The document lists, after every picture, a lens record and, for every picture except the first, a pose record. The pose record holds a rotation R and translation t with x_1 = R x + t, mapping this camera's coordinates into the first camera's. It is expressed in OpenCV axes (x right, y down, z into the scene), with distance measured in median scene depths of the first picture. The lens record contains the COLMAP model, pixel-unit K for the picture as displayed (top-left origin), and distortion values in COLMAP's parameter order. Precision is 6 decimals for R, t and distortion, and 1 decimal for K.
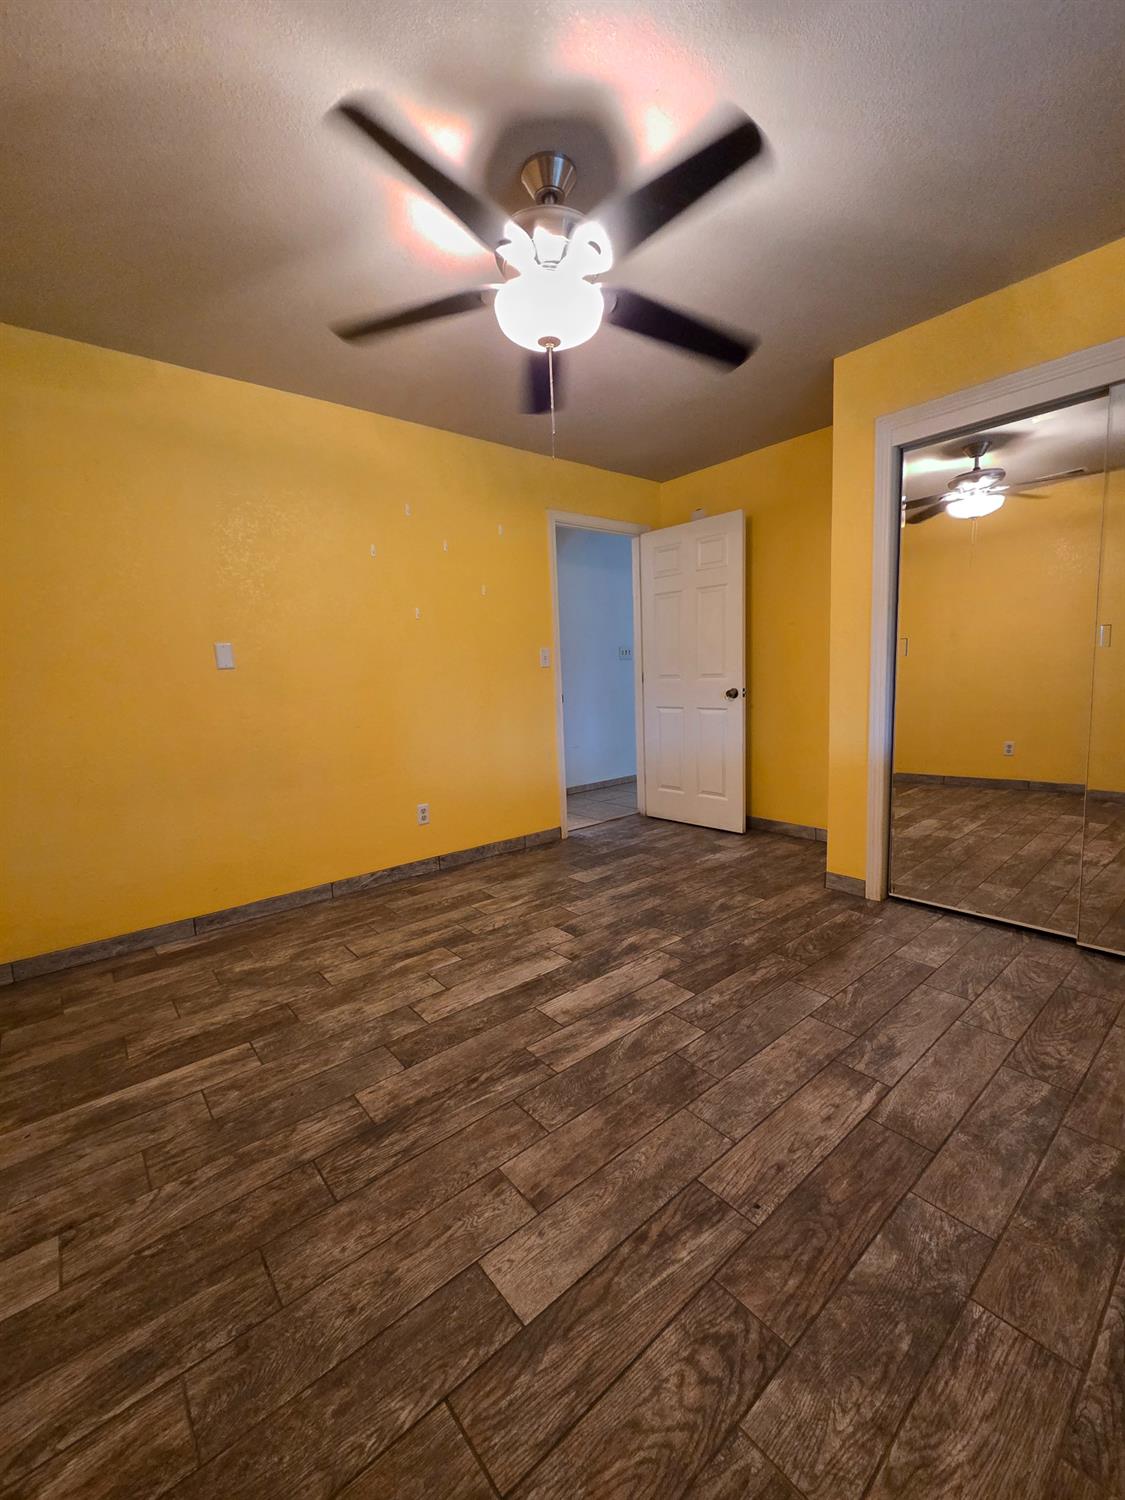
lens RADIAL K [[613.8, 0, 561.3], [0, 613.8, 750.2], [0, 0, 1]] dist [0.002836, -0.000490]
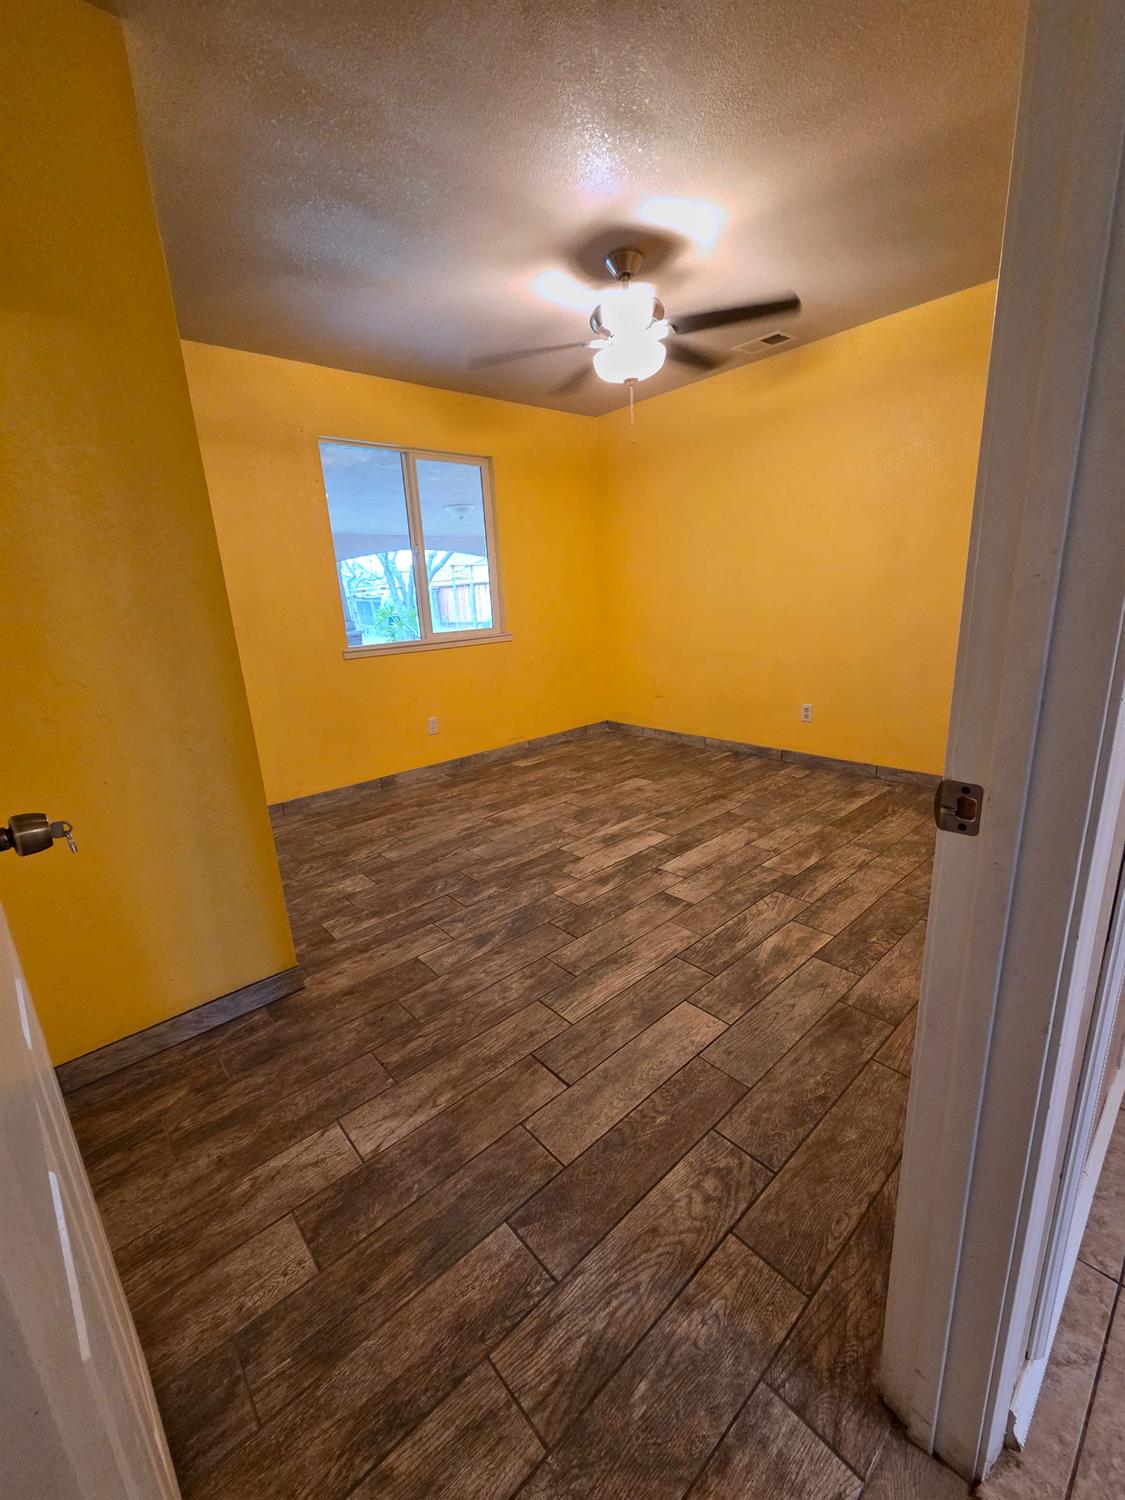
lens RADIAL K [[613.8, 0, 562.5], [0, 613.8, 750.9], [0, 0, 1]] dist [0.002836, -0.000490]
pose [[-0.995116, 0.098272, -0.009322, 0.182274], [0.087668, 0.923228, 0.374119, -0.290512], [0.045371, 0.371475, -0.927334, 1.971191]]
